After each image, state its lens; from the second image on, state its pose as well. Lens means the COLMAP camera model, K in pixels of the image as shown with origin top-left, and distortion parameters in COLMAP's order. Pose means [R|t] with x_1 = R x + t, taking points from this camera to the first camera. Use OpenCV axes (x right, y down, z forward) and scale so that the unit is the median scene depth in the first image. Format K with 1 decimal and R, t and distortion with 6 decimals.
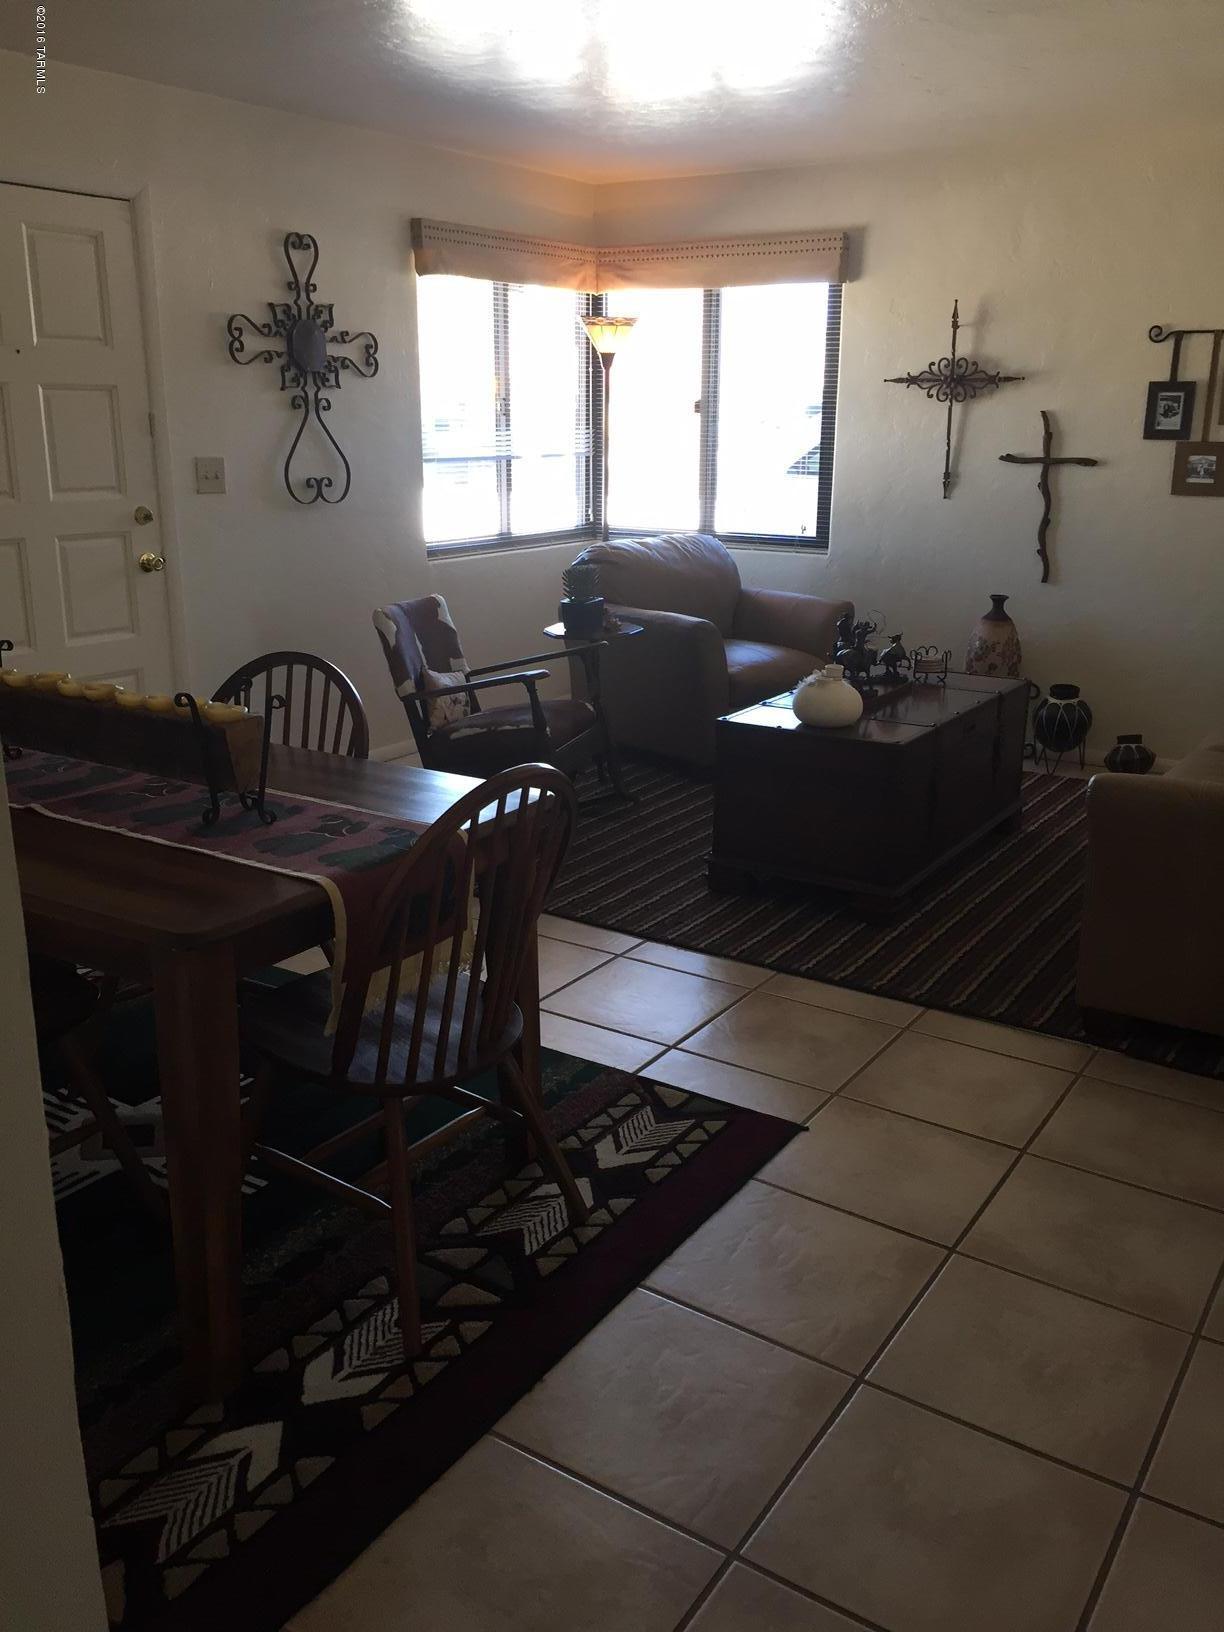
lens RADIAL K [[1373.4, 0, 612.0], [0, 1373.4, 818.7], [0, 0, 1]] dist [0.050075, -0.059538]
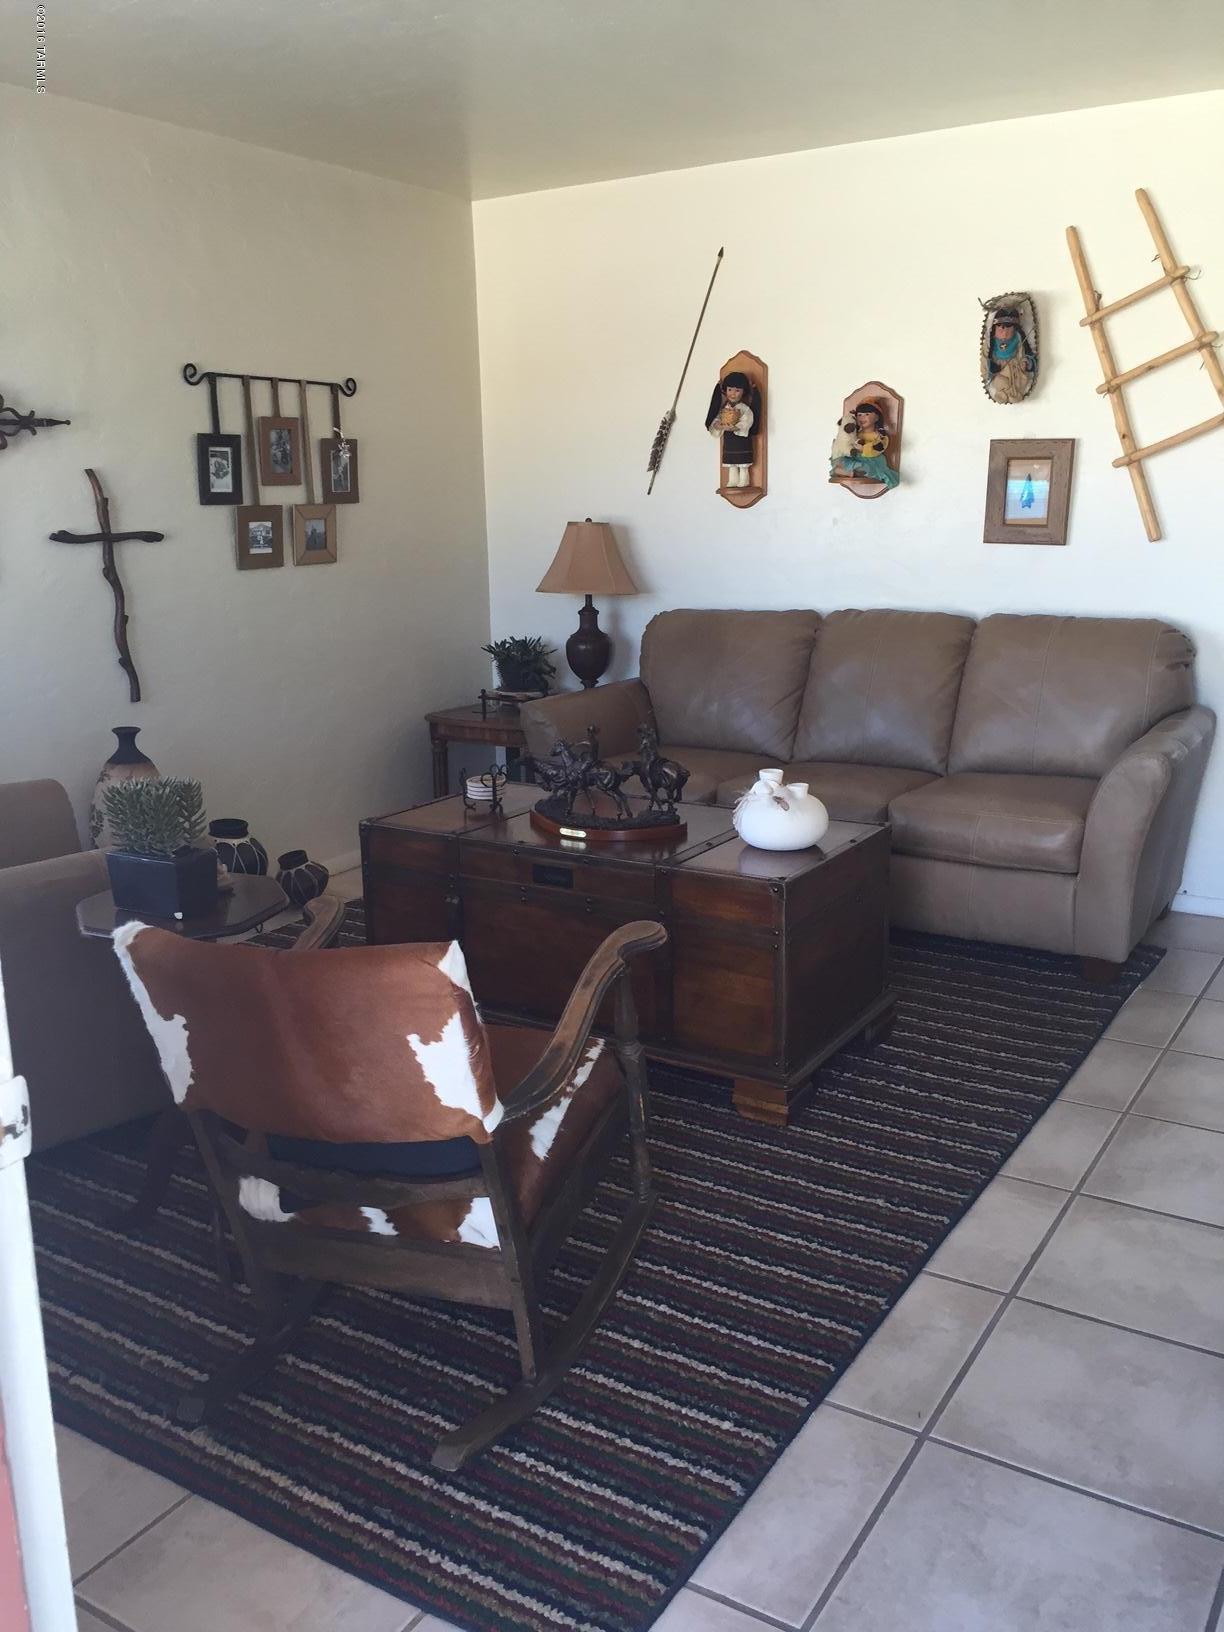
lens RADIAL K [[1373.4, 0, 608.0], [0, 1373.4, 815.5], [0, 0, 1]] dist [0.050075, -0.059538]
pose [[0.066290, -0.246010, 0.966998, -0.413651], [0.287357, 0.932778, 0.217605, -0.213301], [-0.955527, 0.263449, 0.132527, 0.719368]]
